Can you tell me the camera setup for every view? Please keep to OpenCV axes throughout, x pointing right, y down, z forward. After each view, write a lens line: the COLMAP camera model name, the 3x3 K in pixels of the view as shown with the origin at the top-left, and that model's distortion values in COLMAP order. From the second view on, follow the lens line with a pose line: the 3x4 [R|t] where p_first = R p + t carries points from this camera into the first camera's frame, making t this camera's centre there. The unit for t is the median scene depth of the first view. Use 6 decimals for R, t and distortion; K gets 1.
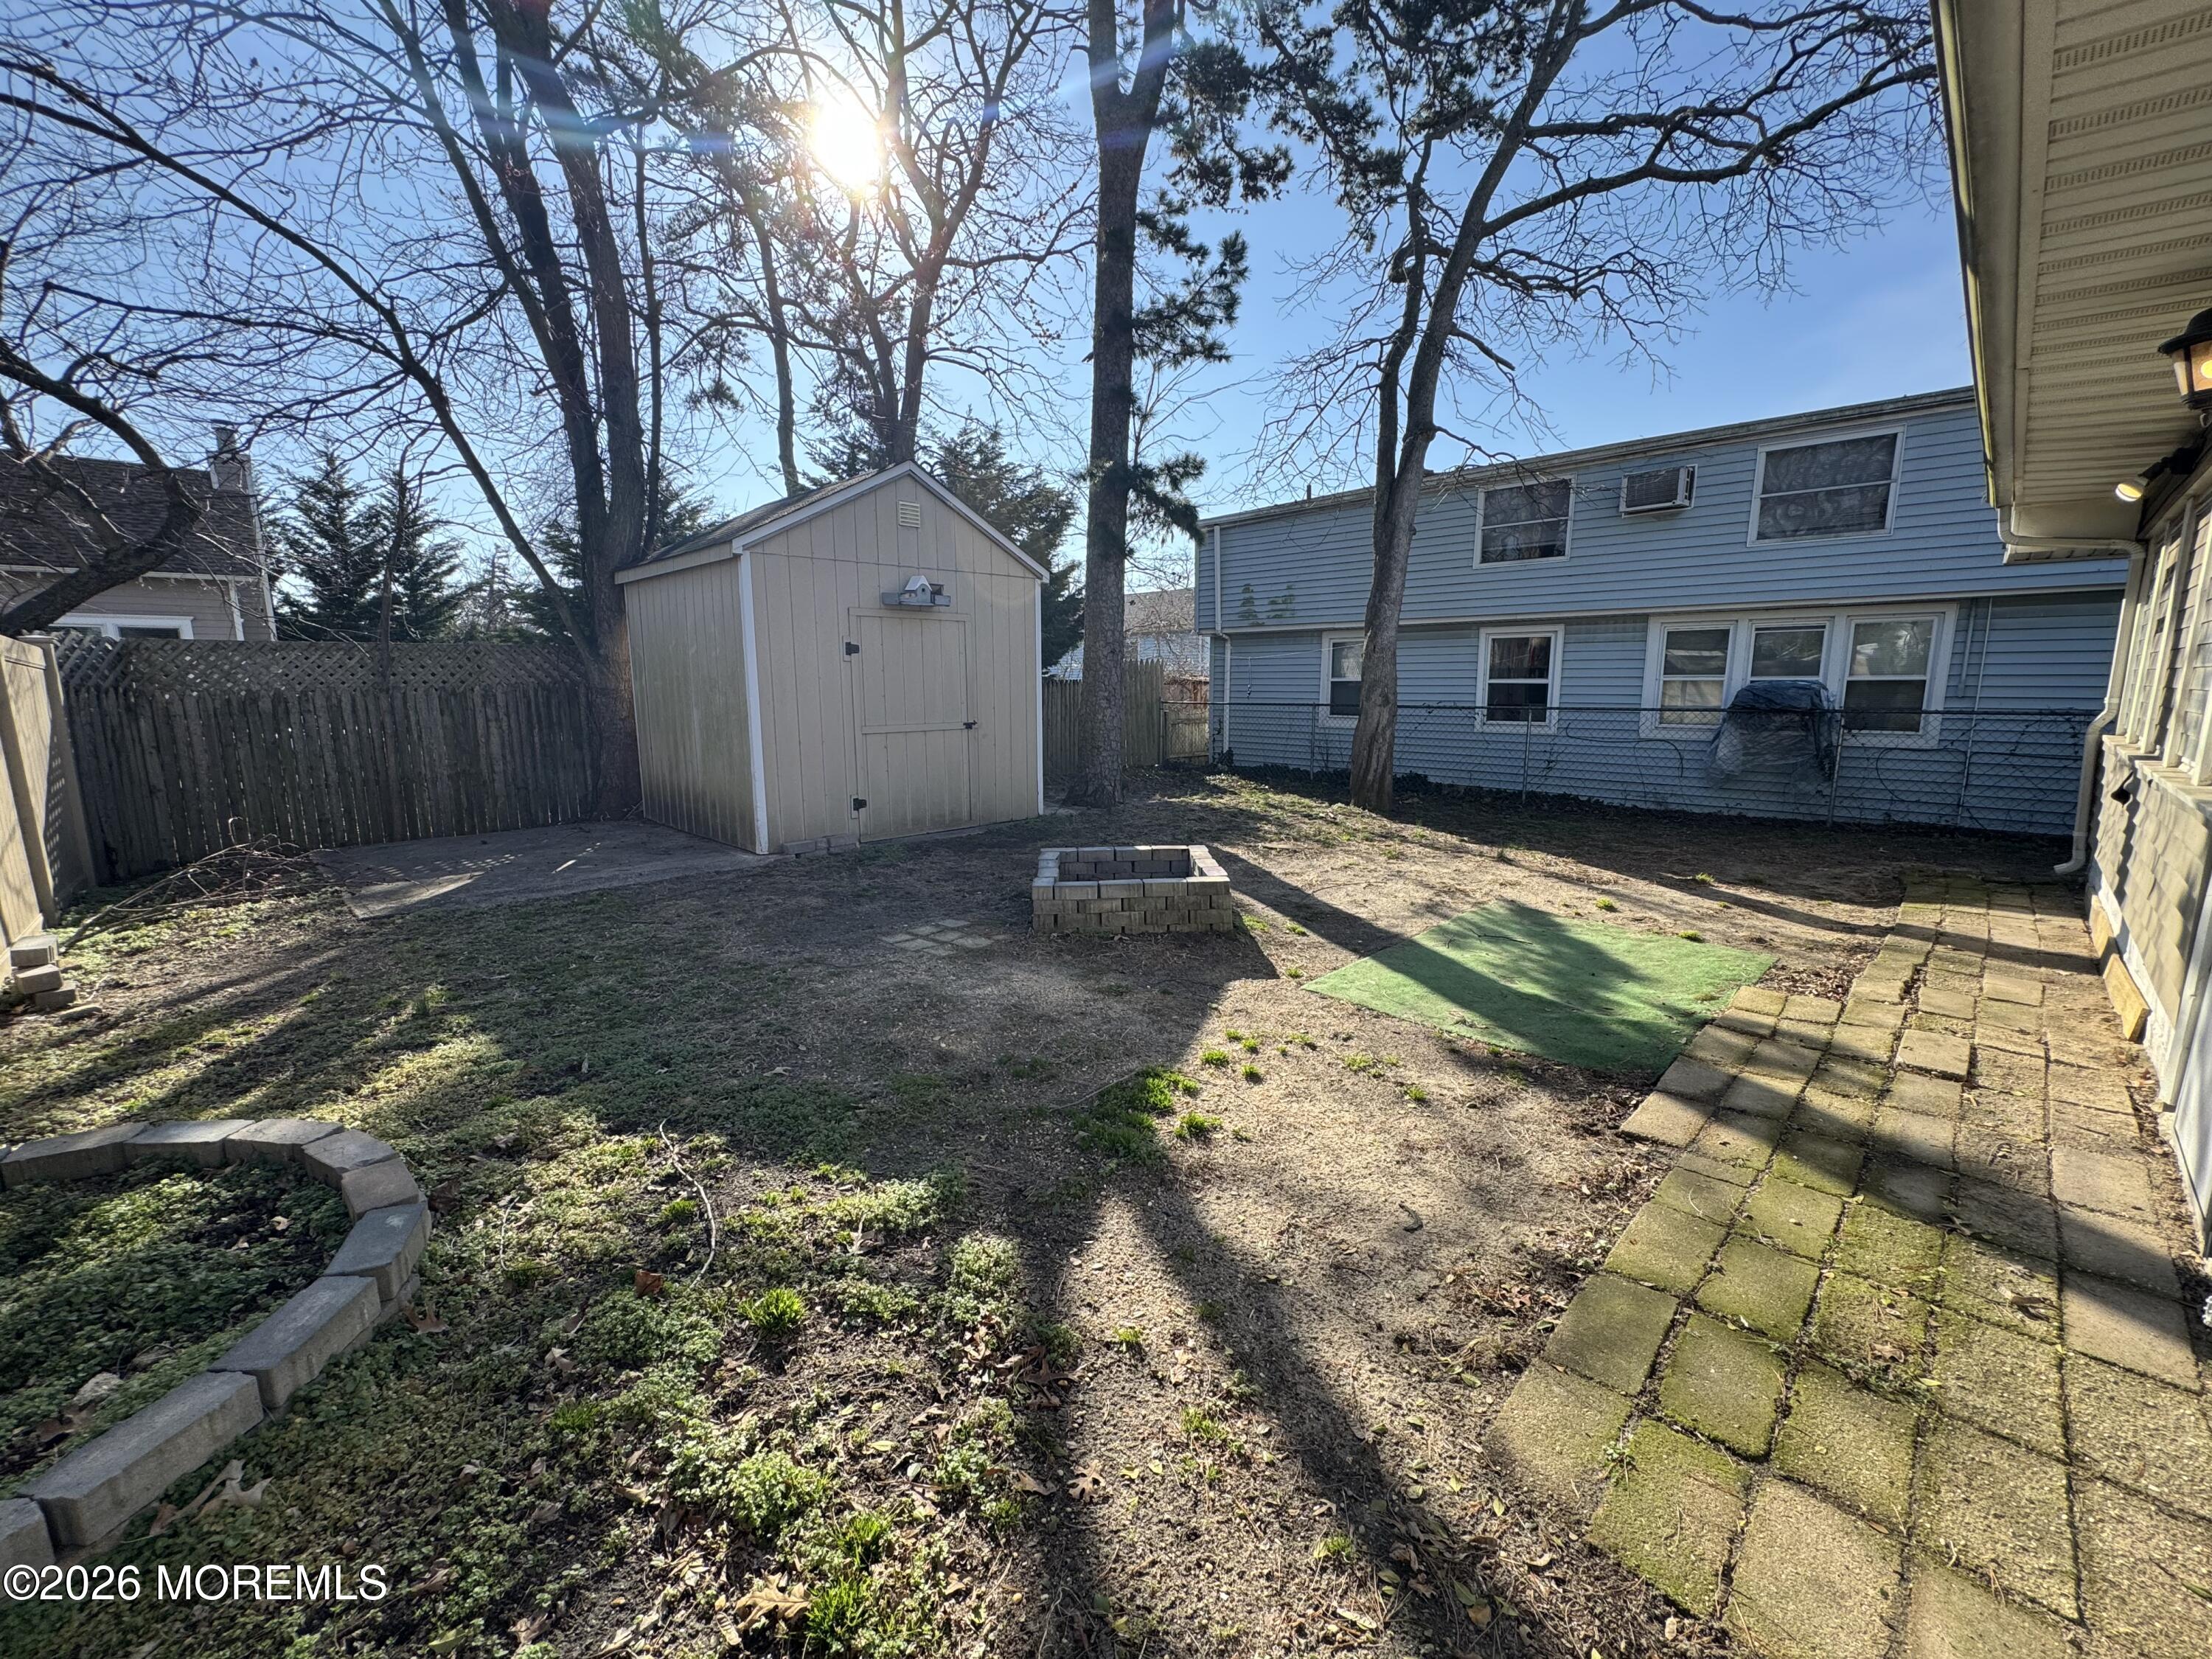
lens RADIAL K [[882.9, 0, 1102.5], [0, 882.9, 828.1], [0, 0, 1]] dist [-0.000032, 0.000268]
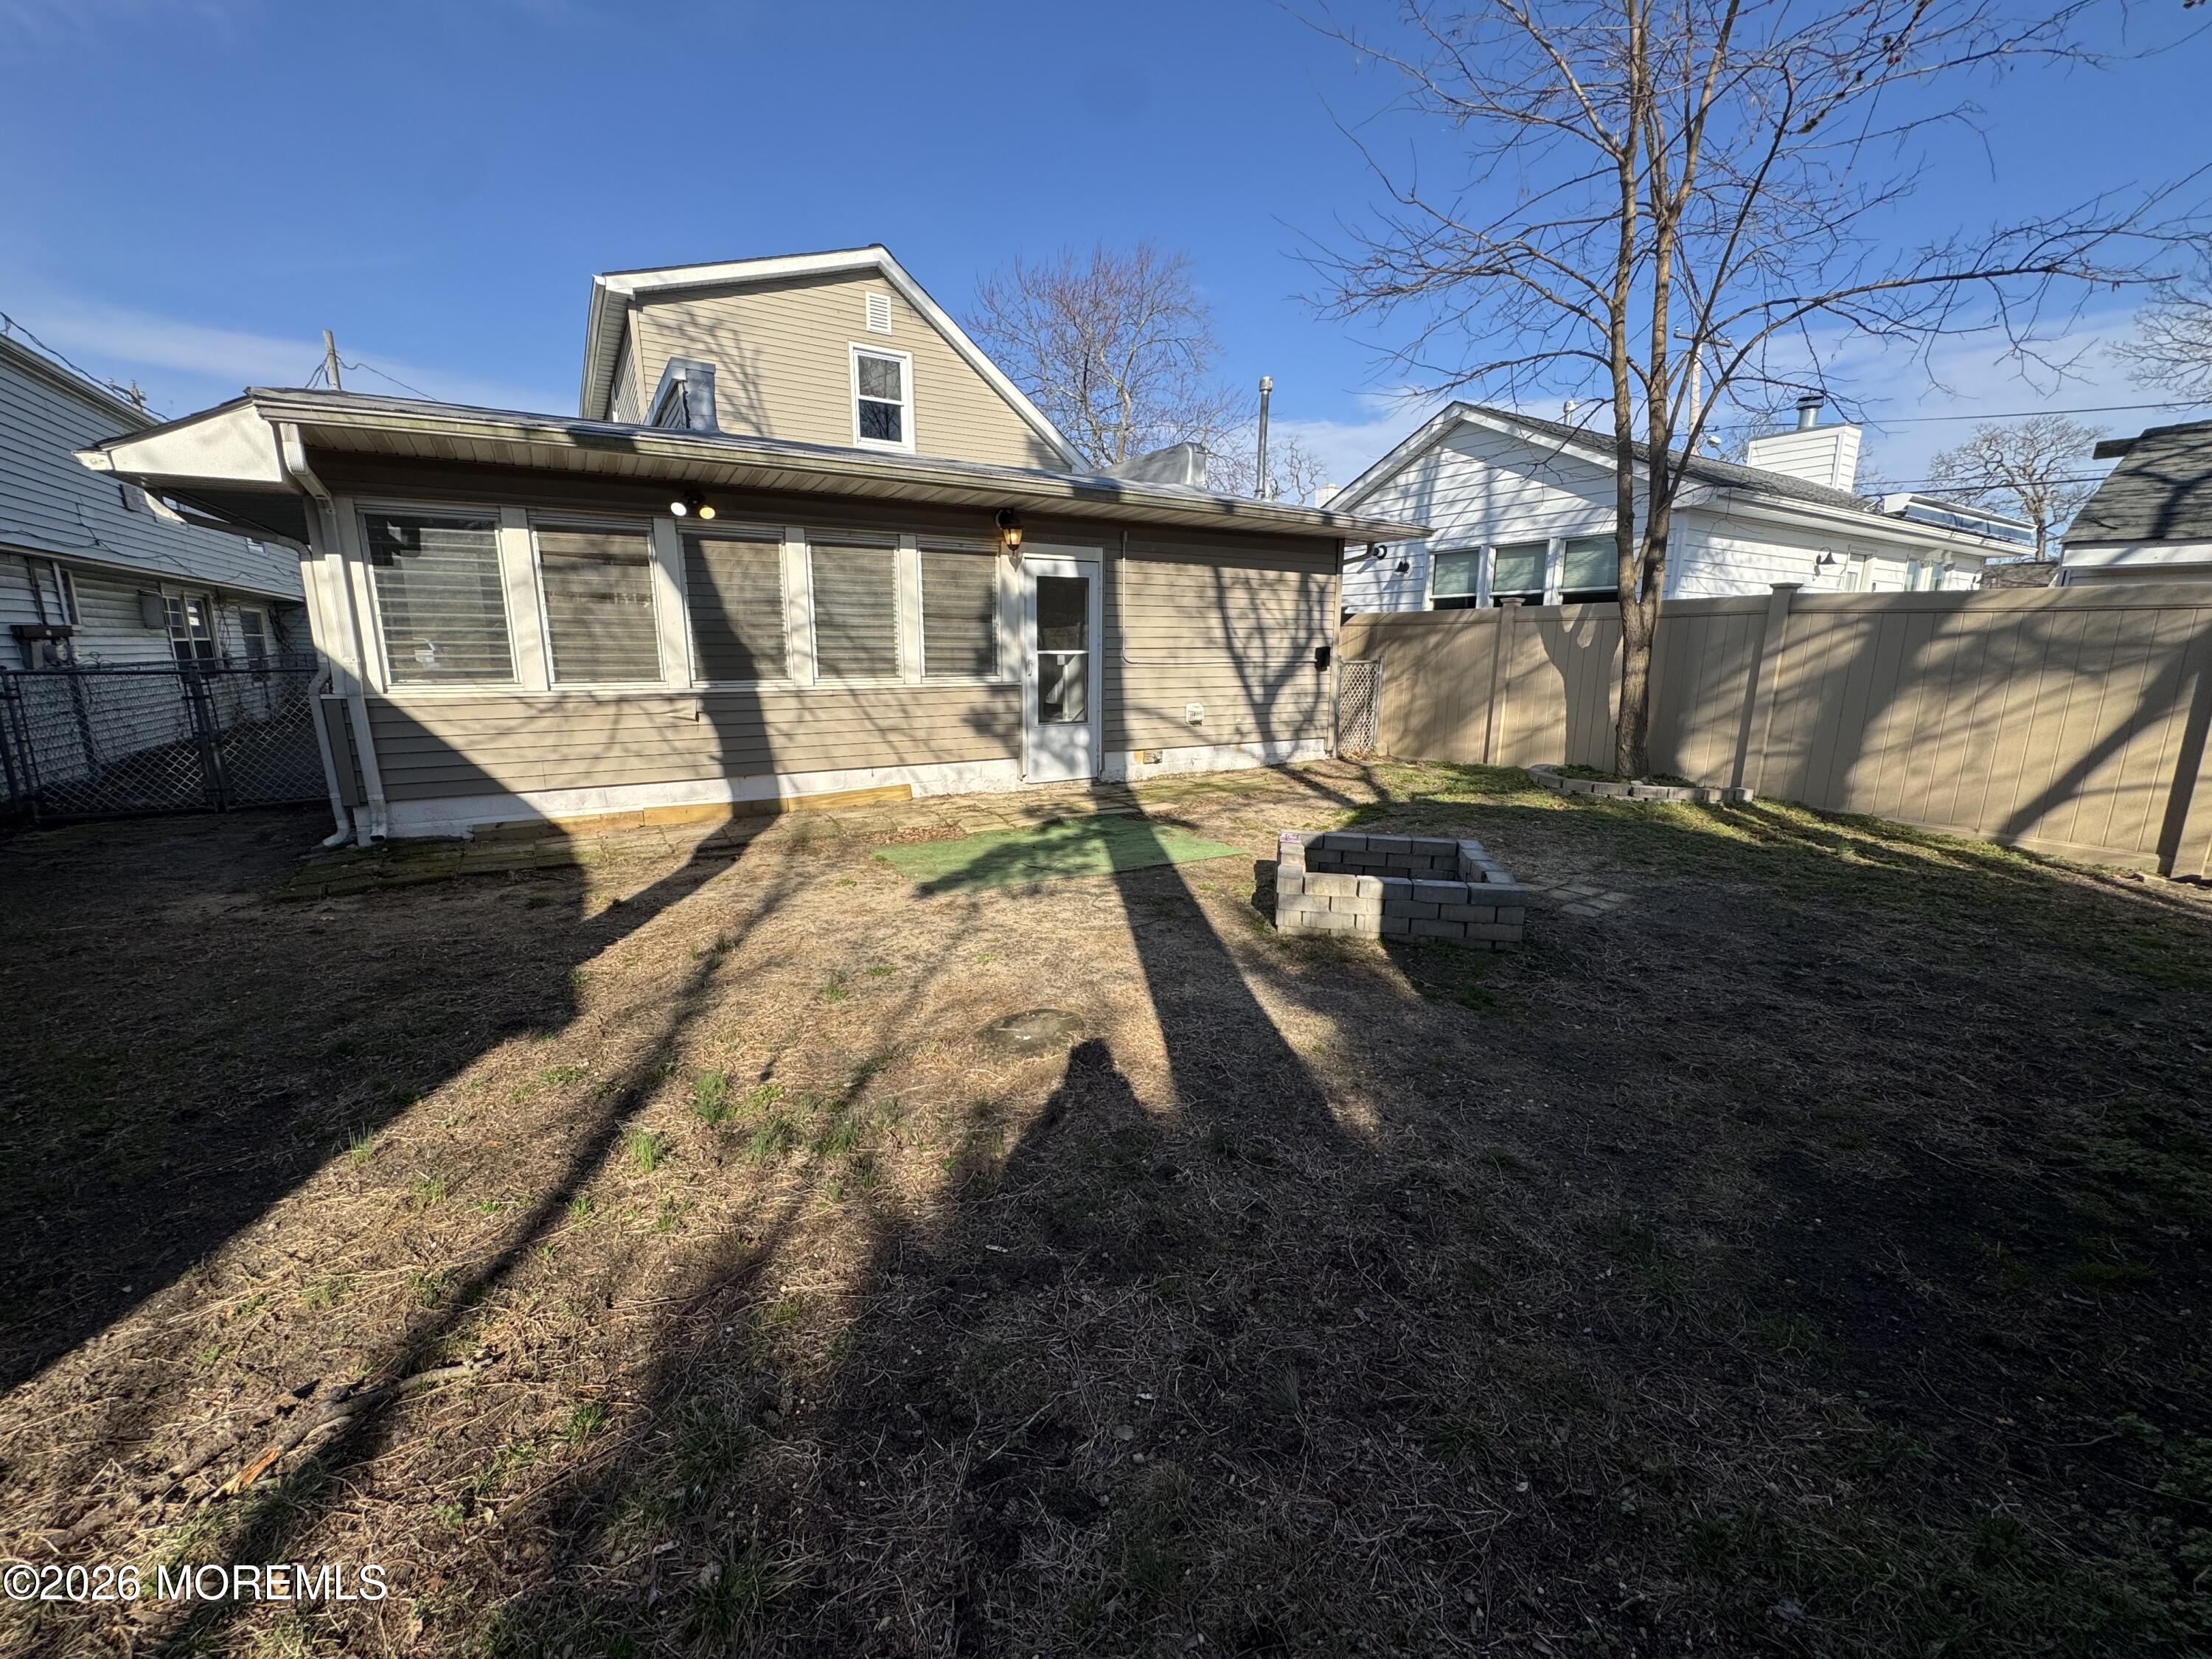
lens RADIAL K [[882.9, 0, 1102.5], [0, 882.9, 828.1], [0, 0, 1]] dist [-0.000032, 0.000268]
pose [[-0.973924, -0.047200, 0.221909, 0.111960], [0.037230, 0.931610, 0.361549, -0.318217], [-0.223798, 0.360383, -0.905560, 1.916255]]
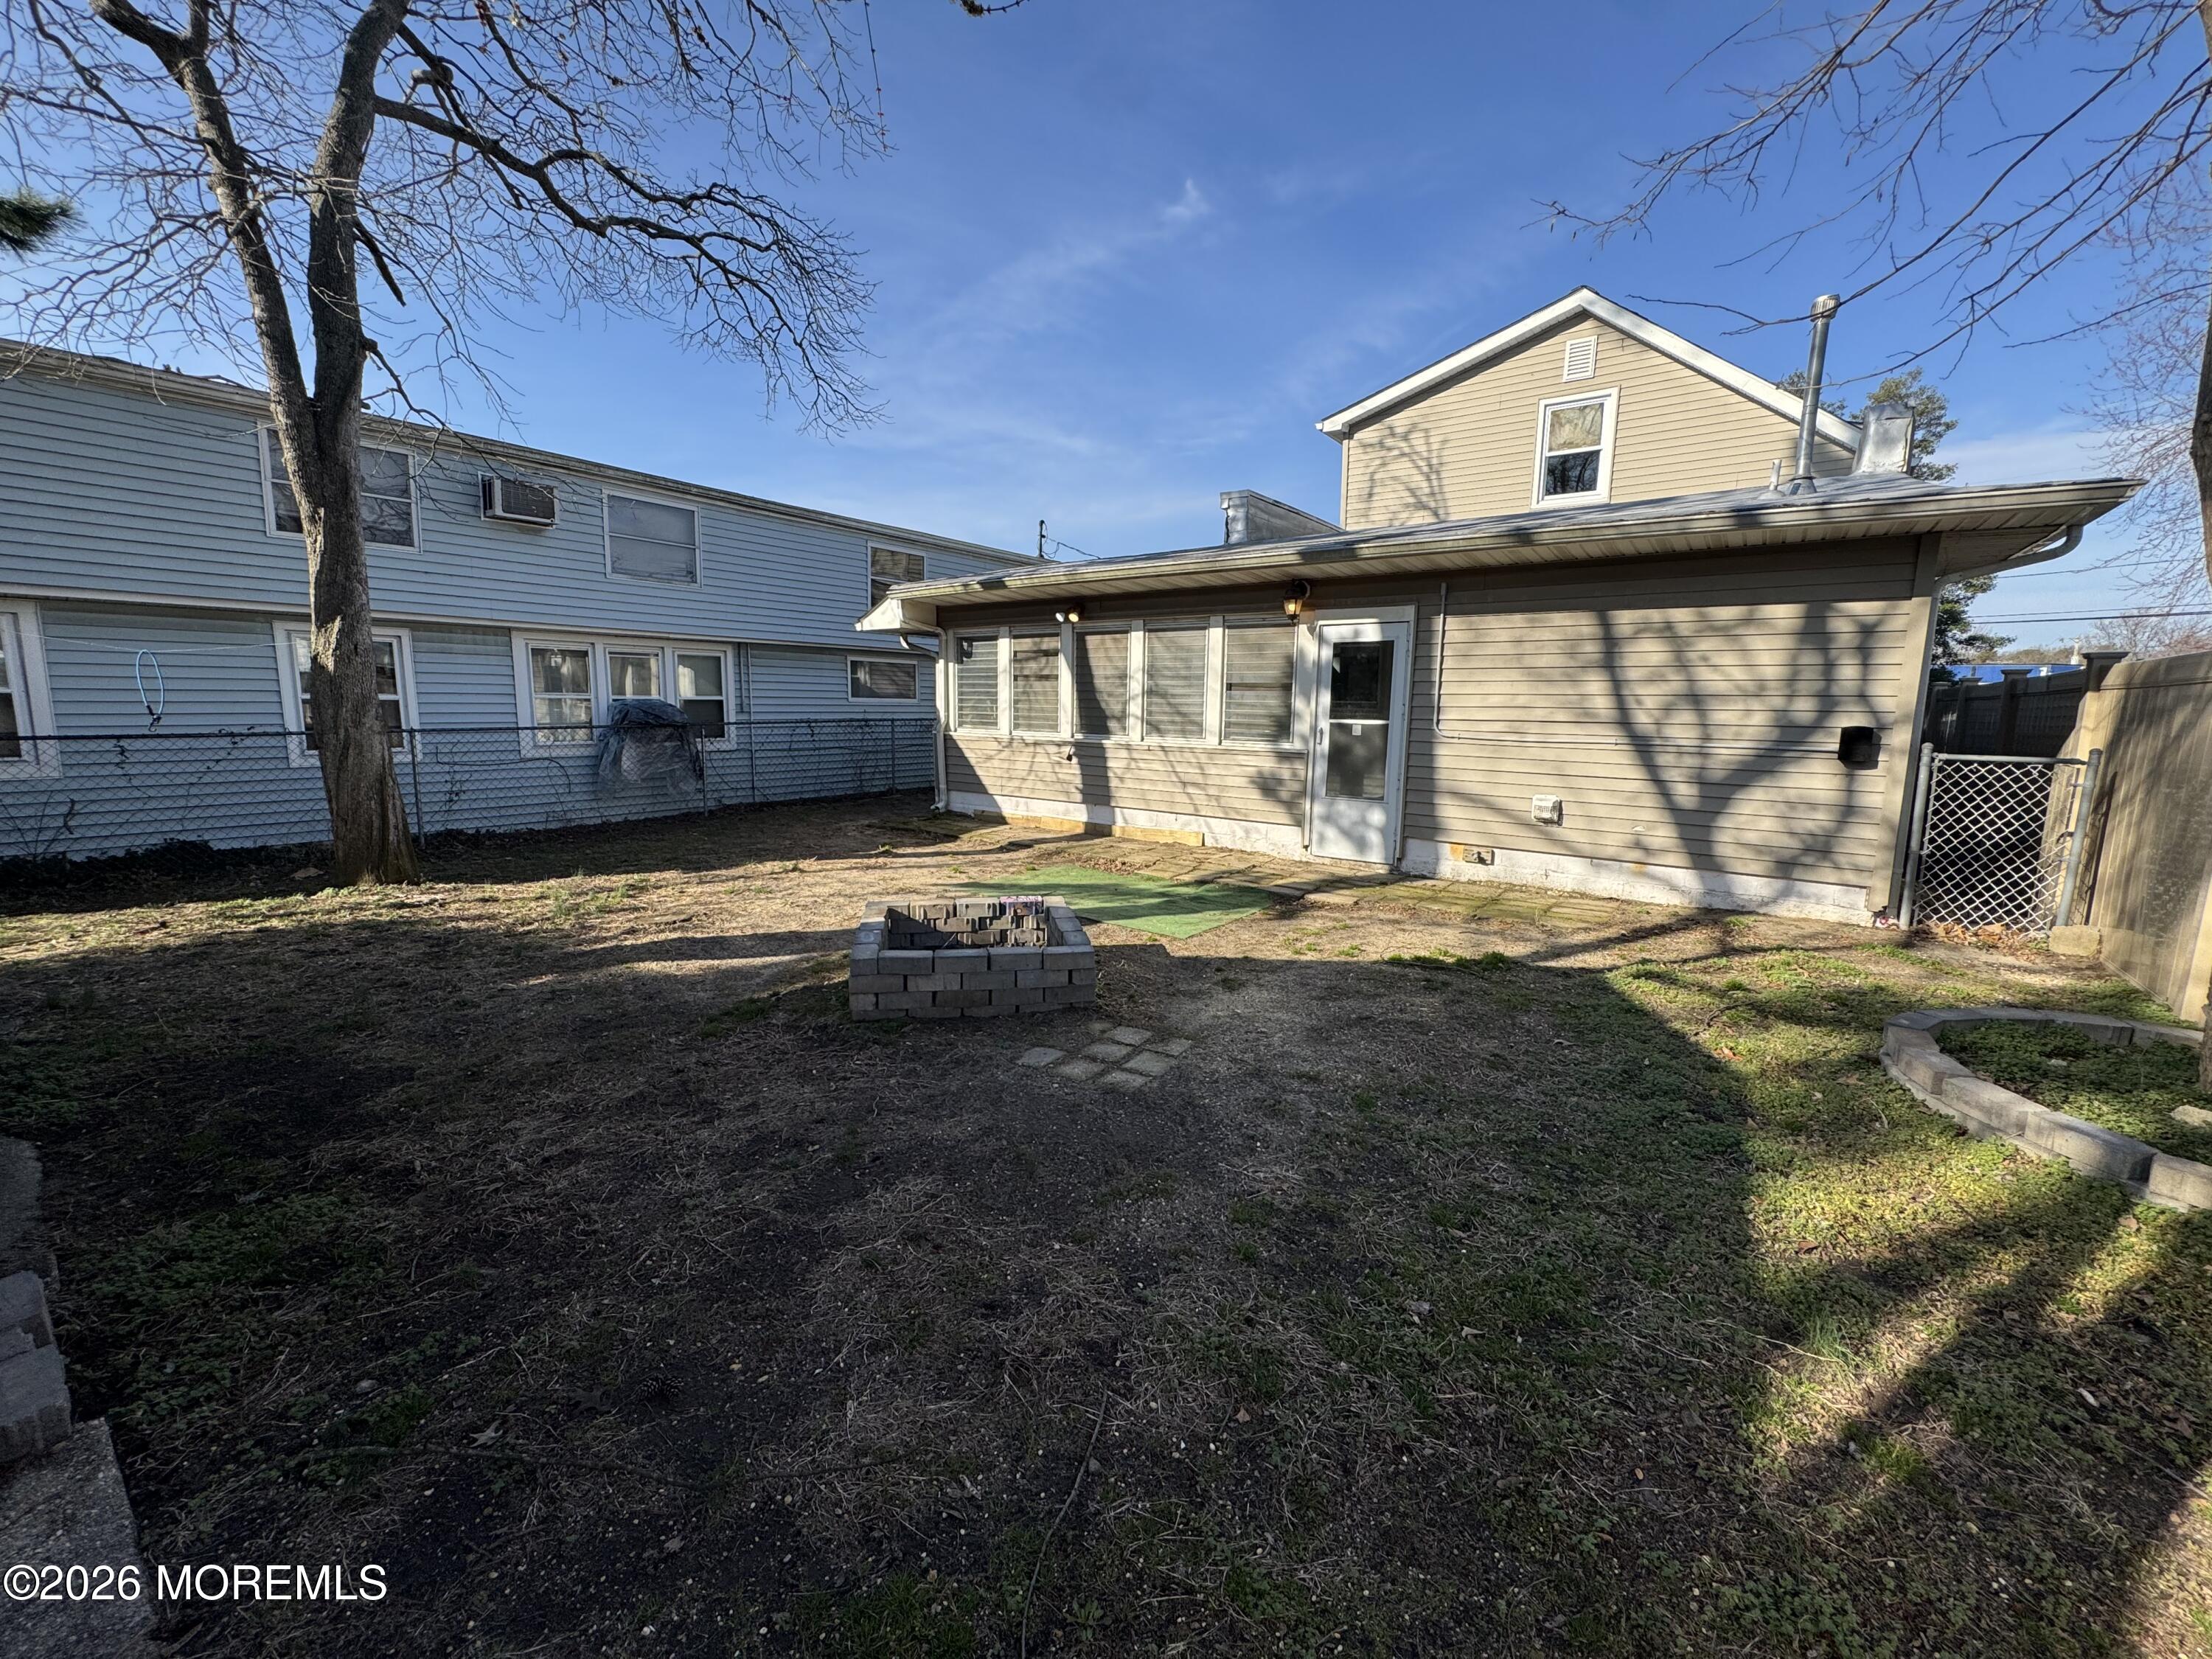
lens RADIAL K [[882.9, 0, 1102.5], [0, 882.9, 828.1], [0, 0, 1]] dist [-0.000032, 0.000268]
pose [[-0.151620, -0.139977, 0.978477, -0.836557], [0.150515, 0.975108, 0.162817, -0.173801], [-0.976912, 0.171961, -0.126777, 1.020836]]
